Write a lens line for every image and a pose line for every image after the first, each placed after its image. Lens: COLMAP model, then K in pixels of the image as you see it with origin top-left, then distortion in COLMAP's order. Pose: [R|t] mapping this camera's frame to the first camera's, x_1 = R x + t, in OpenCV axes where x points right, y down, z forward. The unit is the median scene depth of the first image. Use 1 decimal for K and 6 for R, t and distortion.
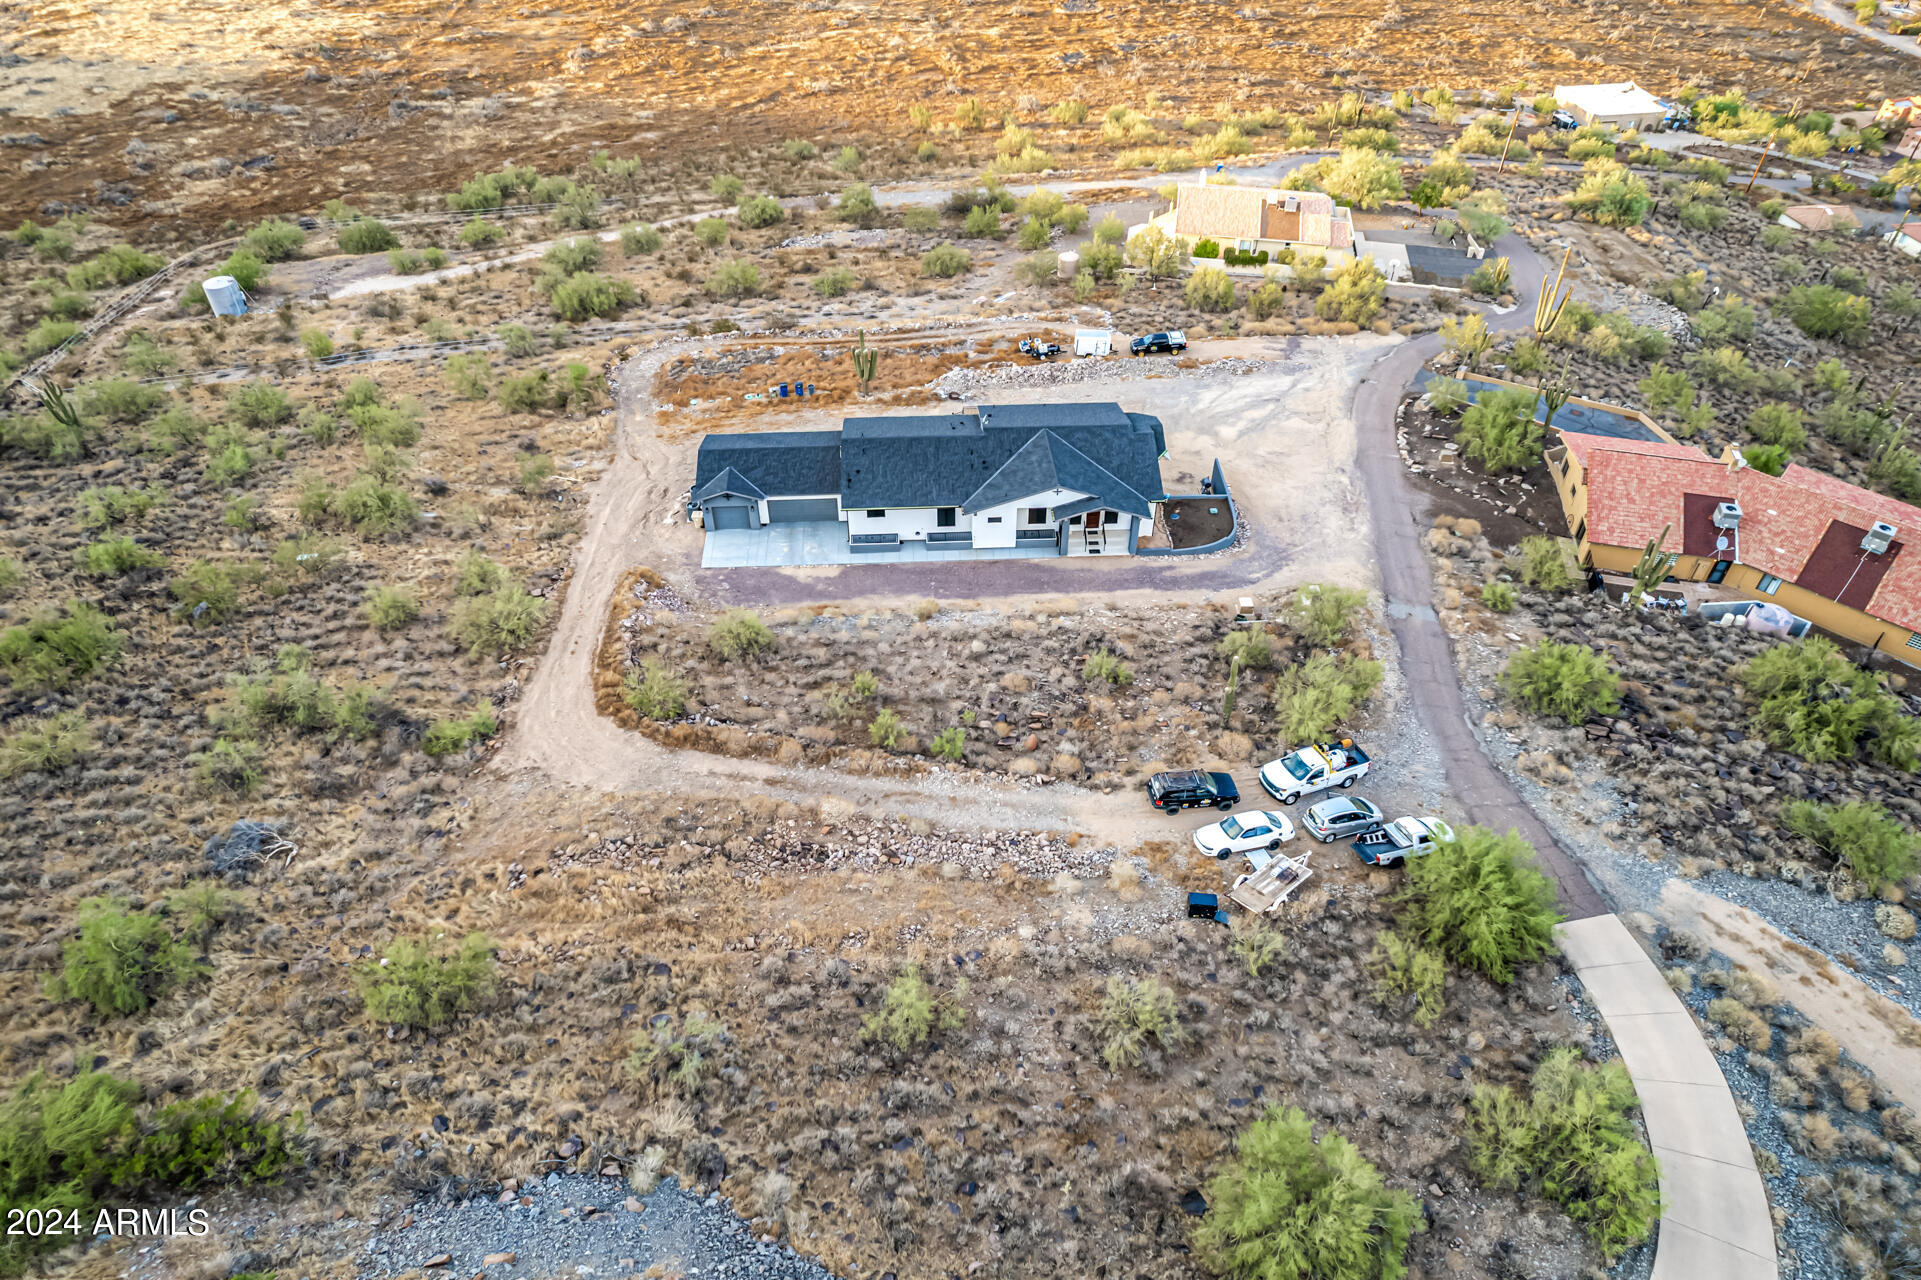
lens RADIAL K [[1209.2, 0, 965.2], [0, 1209.2, 650.5], [0, 0, 1]] dist [-0.061639, 0.053442]
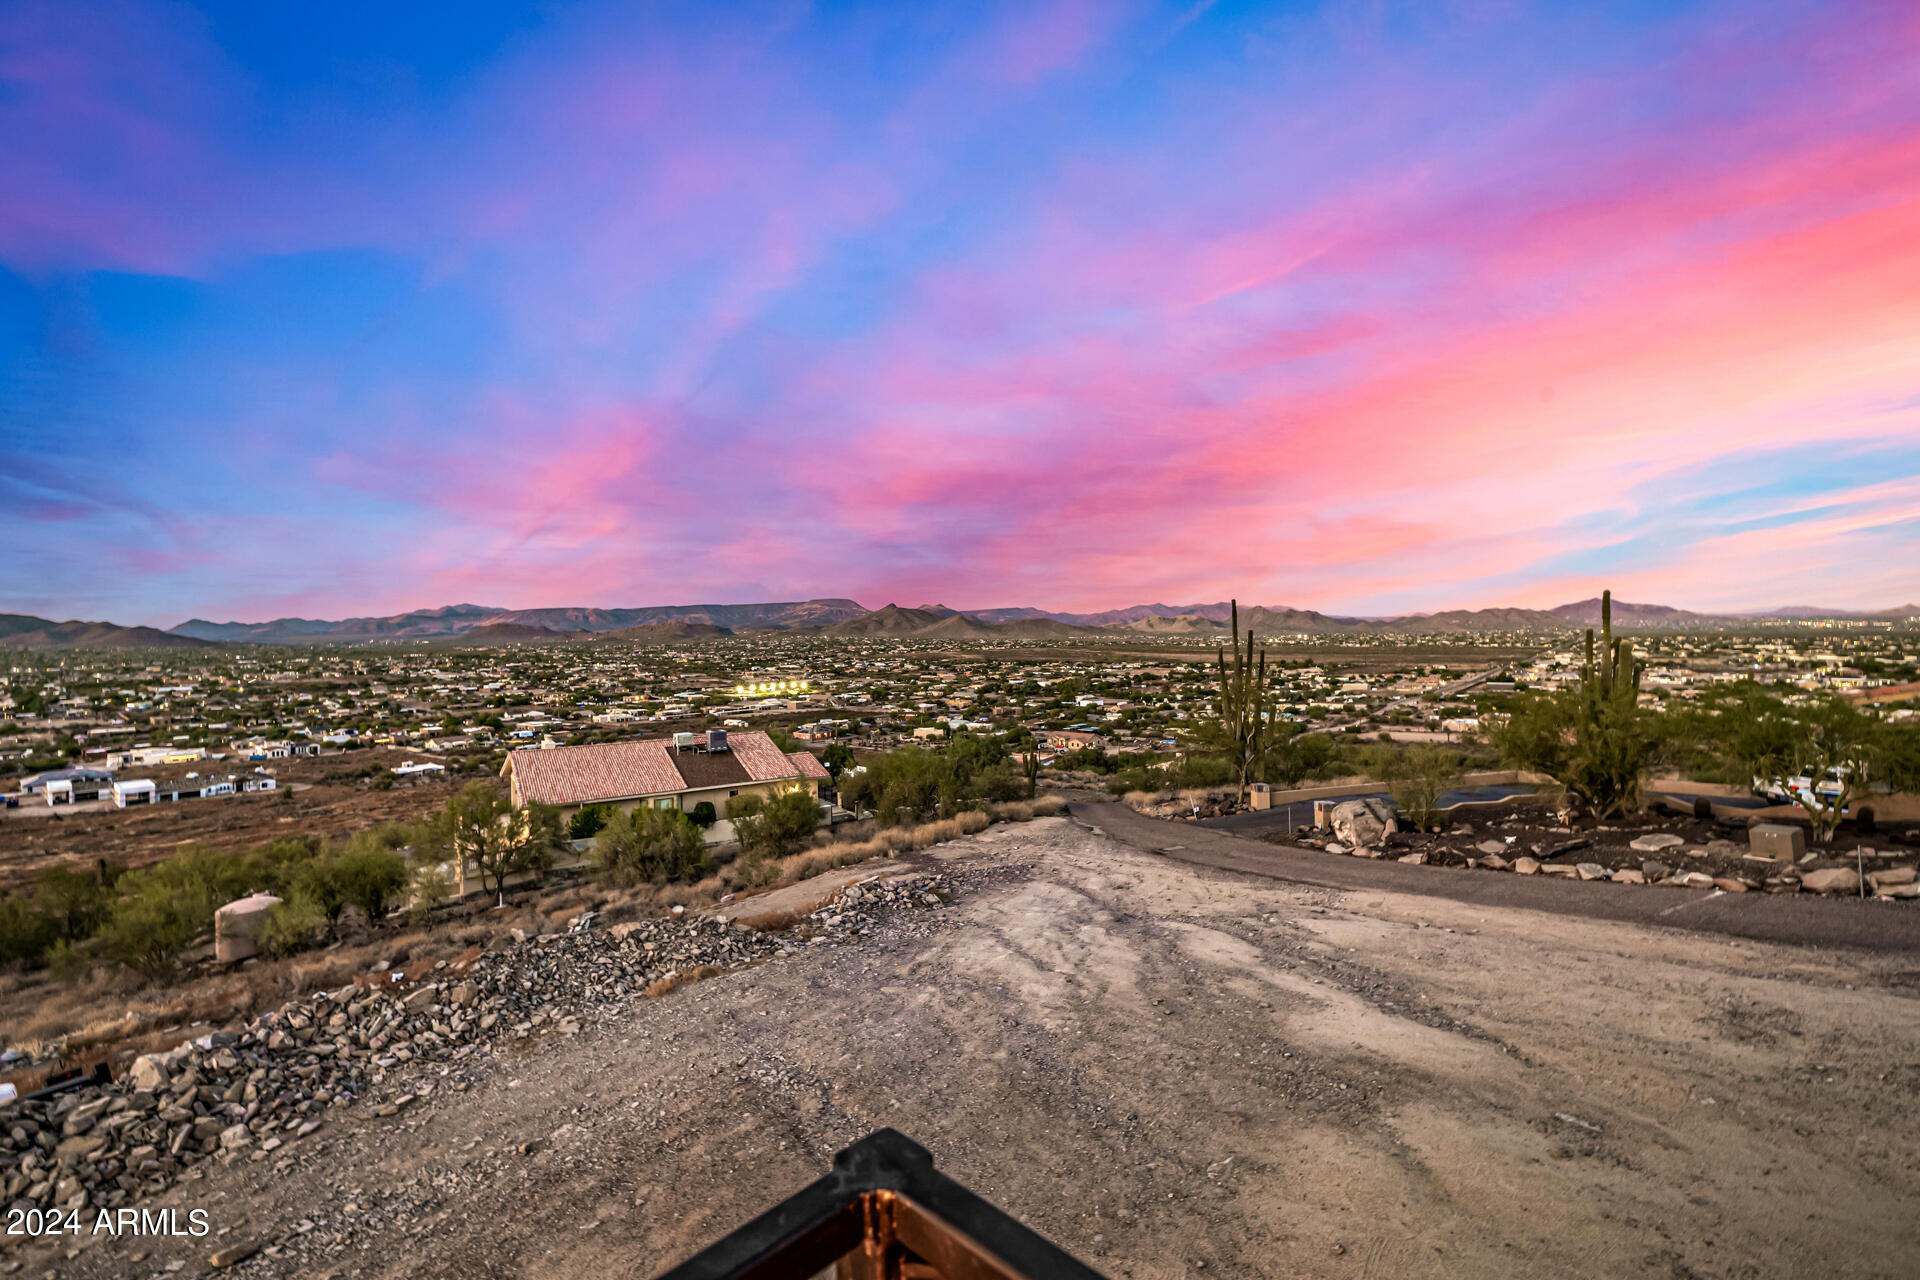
lens RADIAL K [[811.7, 0, 962.4], [0, 811.7, 629.3], [0, 0, 1]] dist [0.001481, 0.001740]
pose [[0.731057, -0.009793, 0.682246, 0.127328], [0.478318, 0.720422, -0.502198, -0.231098], [-0.486588, 0.693466, 0.531354, 1.121609]]
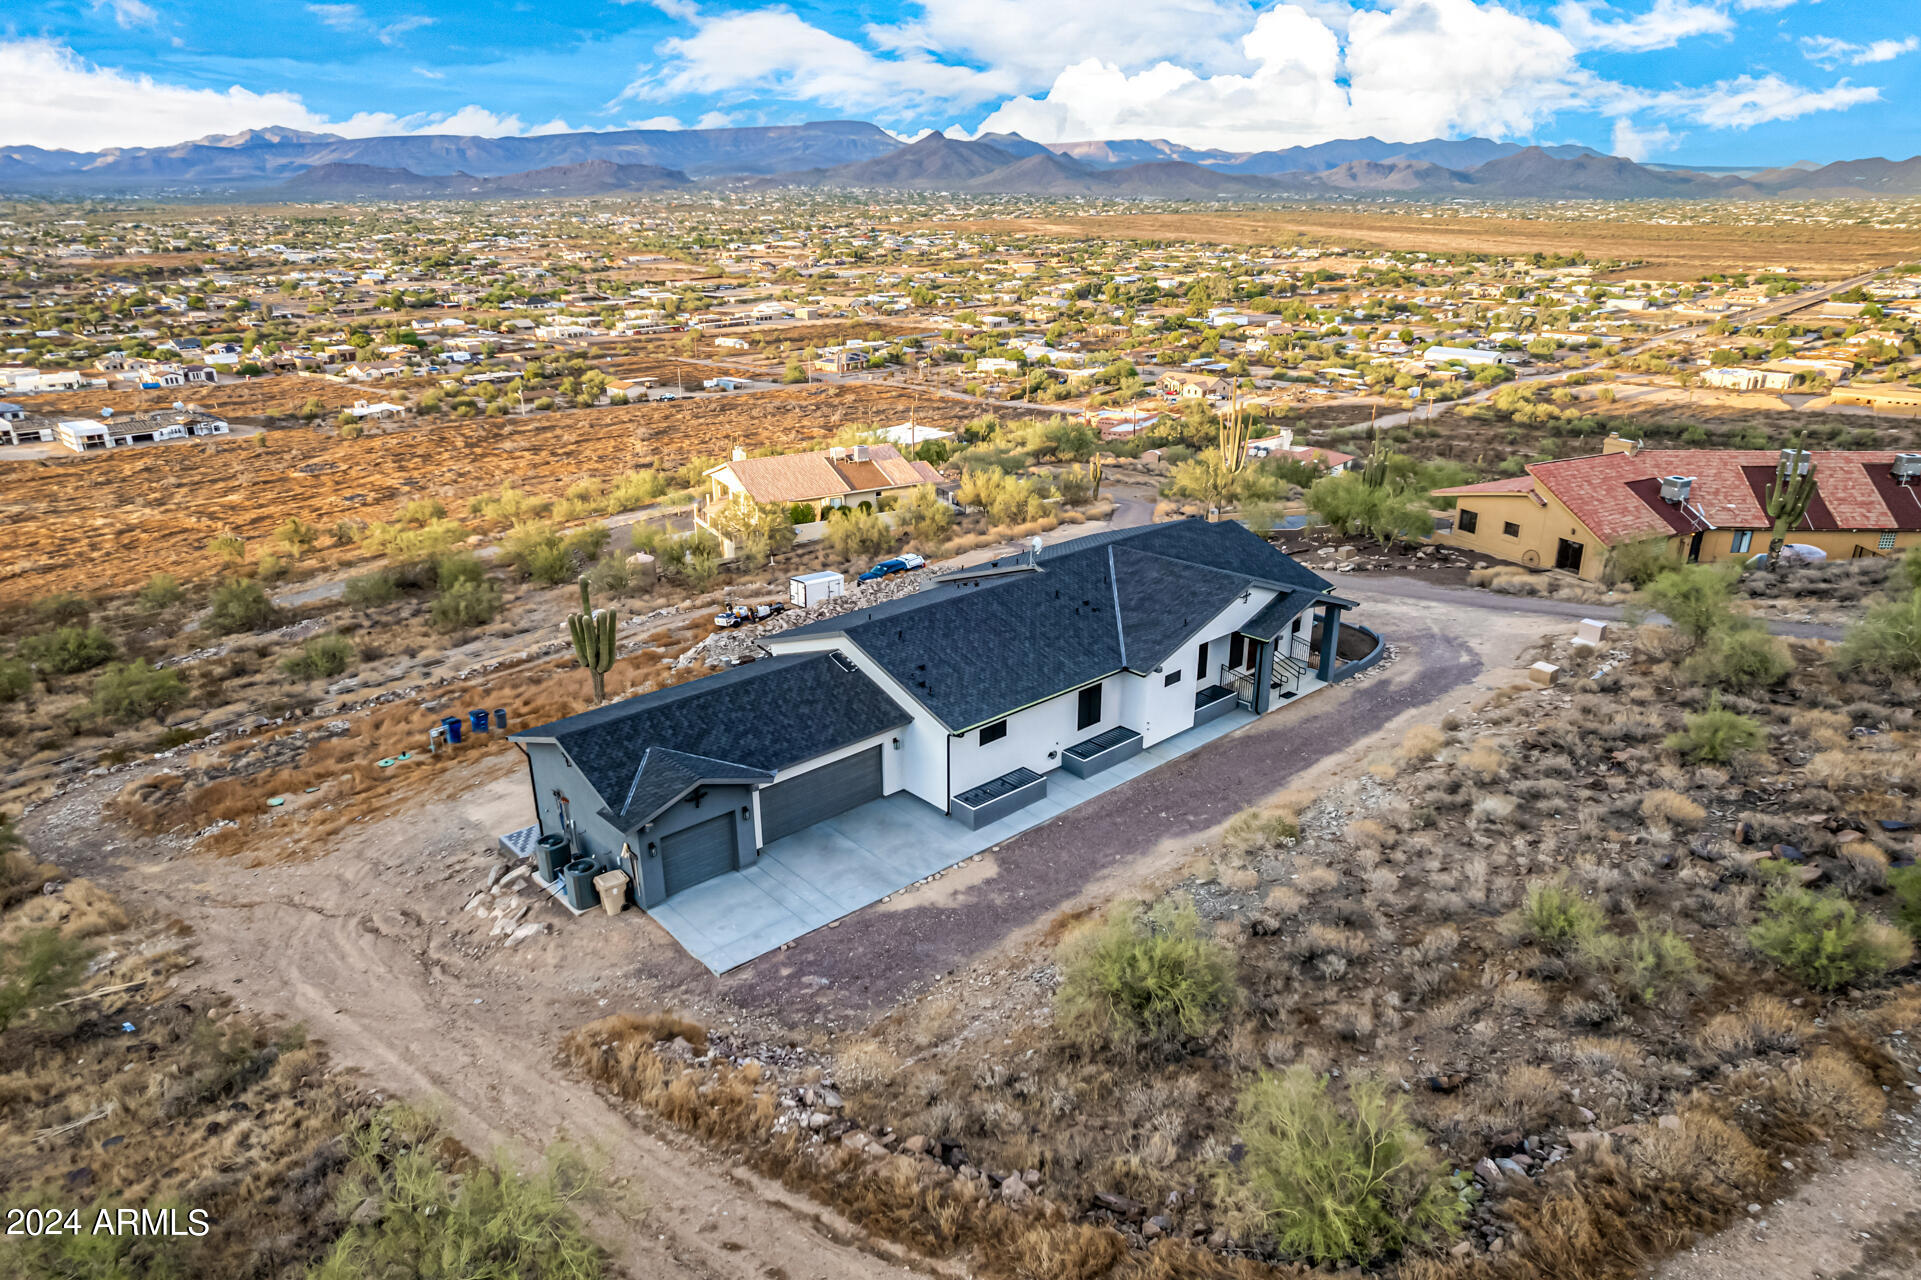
lens RADIAL K [[1209.2, 0, 965.5], [0, 1209.2, 657.3], [0, 0, 1]] dist [-0.061639, 0.053442]
pose [[0.773640, -0.237278, 0.587521, -0.353693], [0.436959, 0.871270, -0.223508, -0.035044], [-0.458856, 0.429637, 0.777729, 0.600579]]
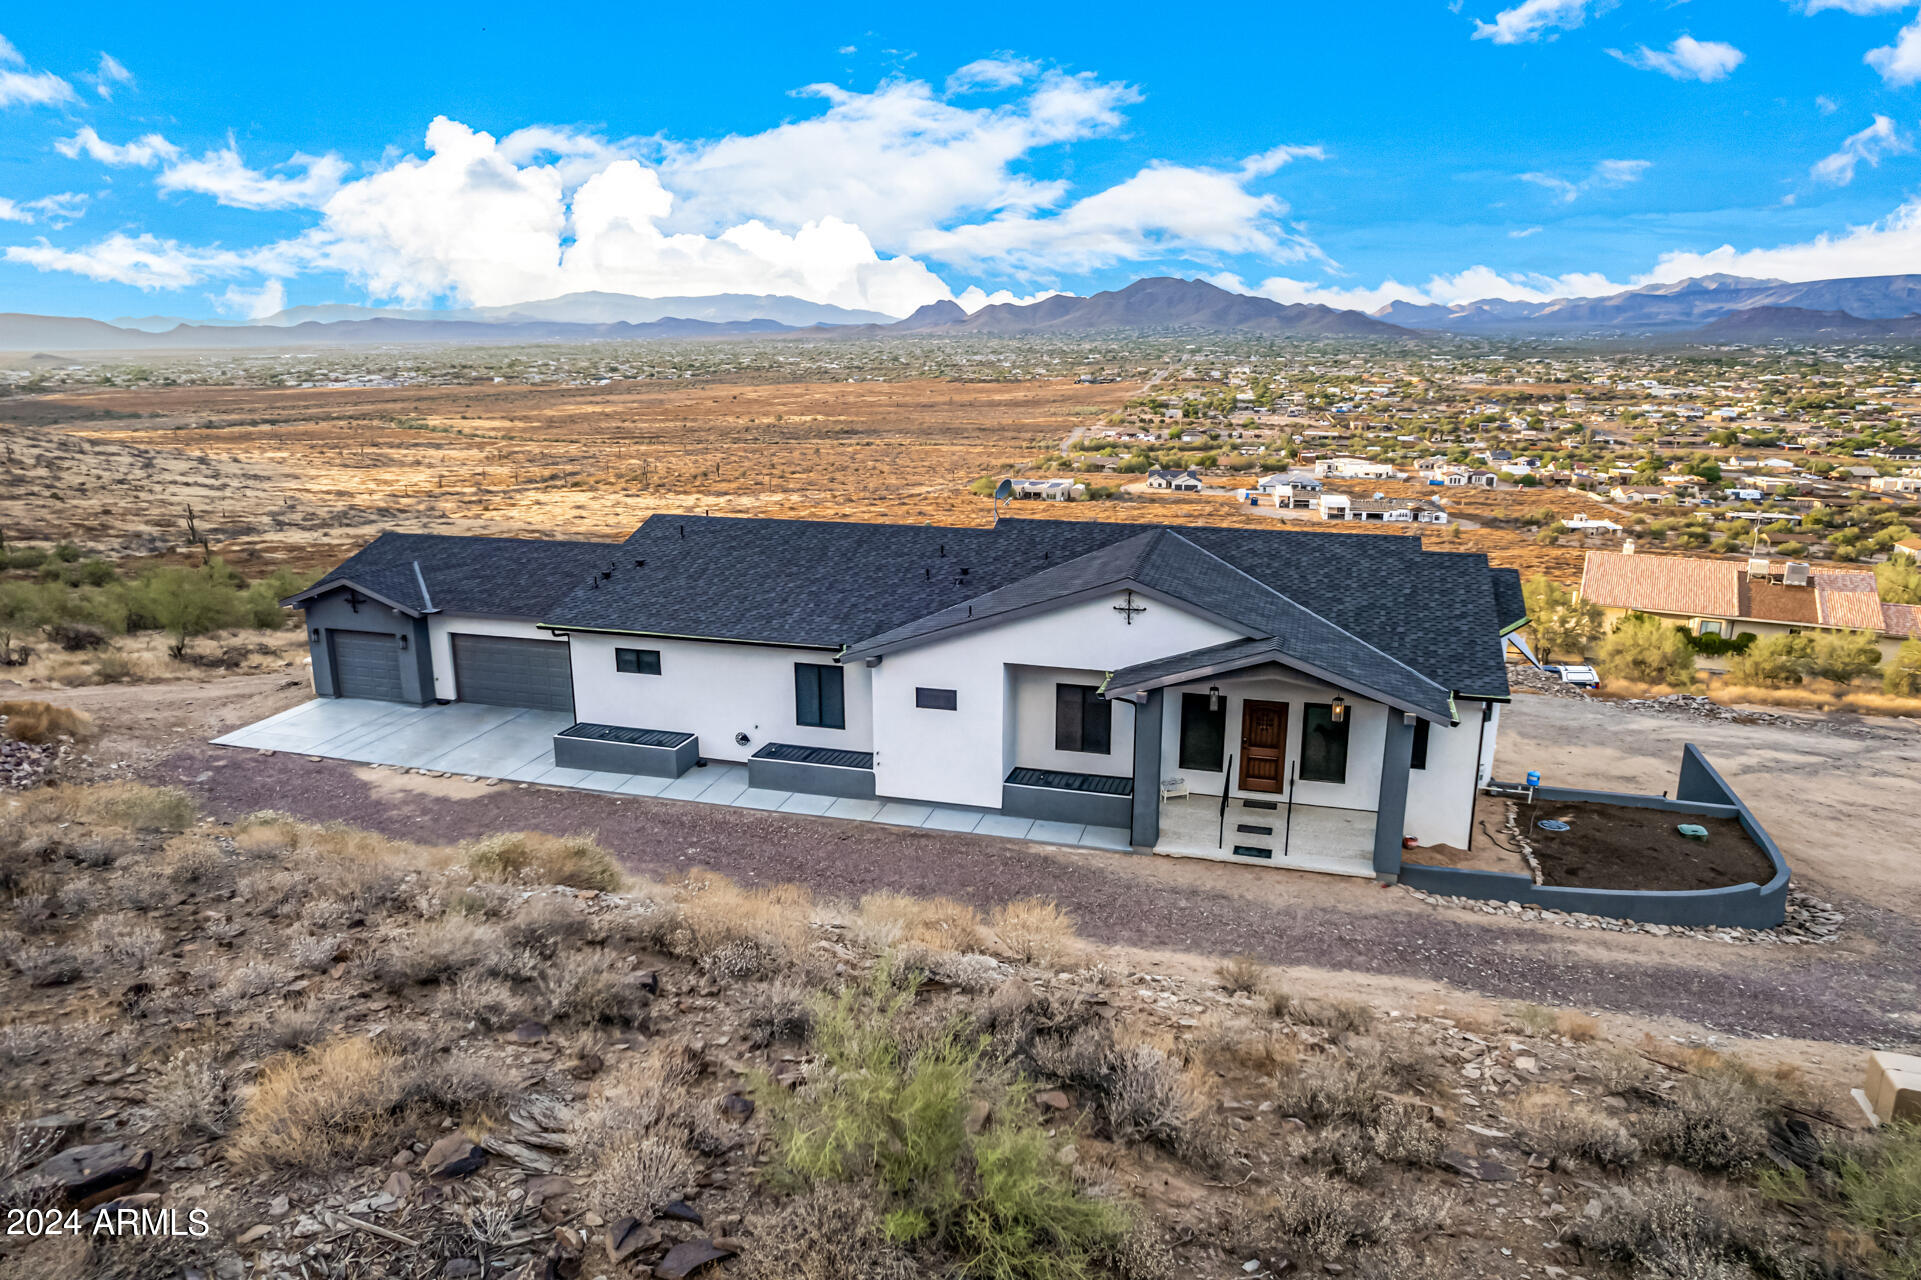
lens RADIAL K [[1209.2, 0, 954.2], [0, 1209.2, 664.5], [0, 0, 1]] dist [-0.061639, 0.053442]
pose [[0.940465, 0.082469, -0.329733, 0.130852], [-0.226448, 0.875483, -0.426909, 0.019549], [0.253469, 0.476161, 0.842036, 0.706041]]
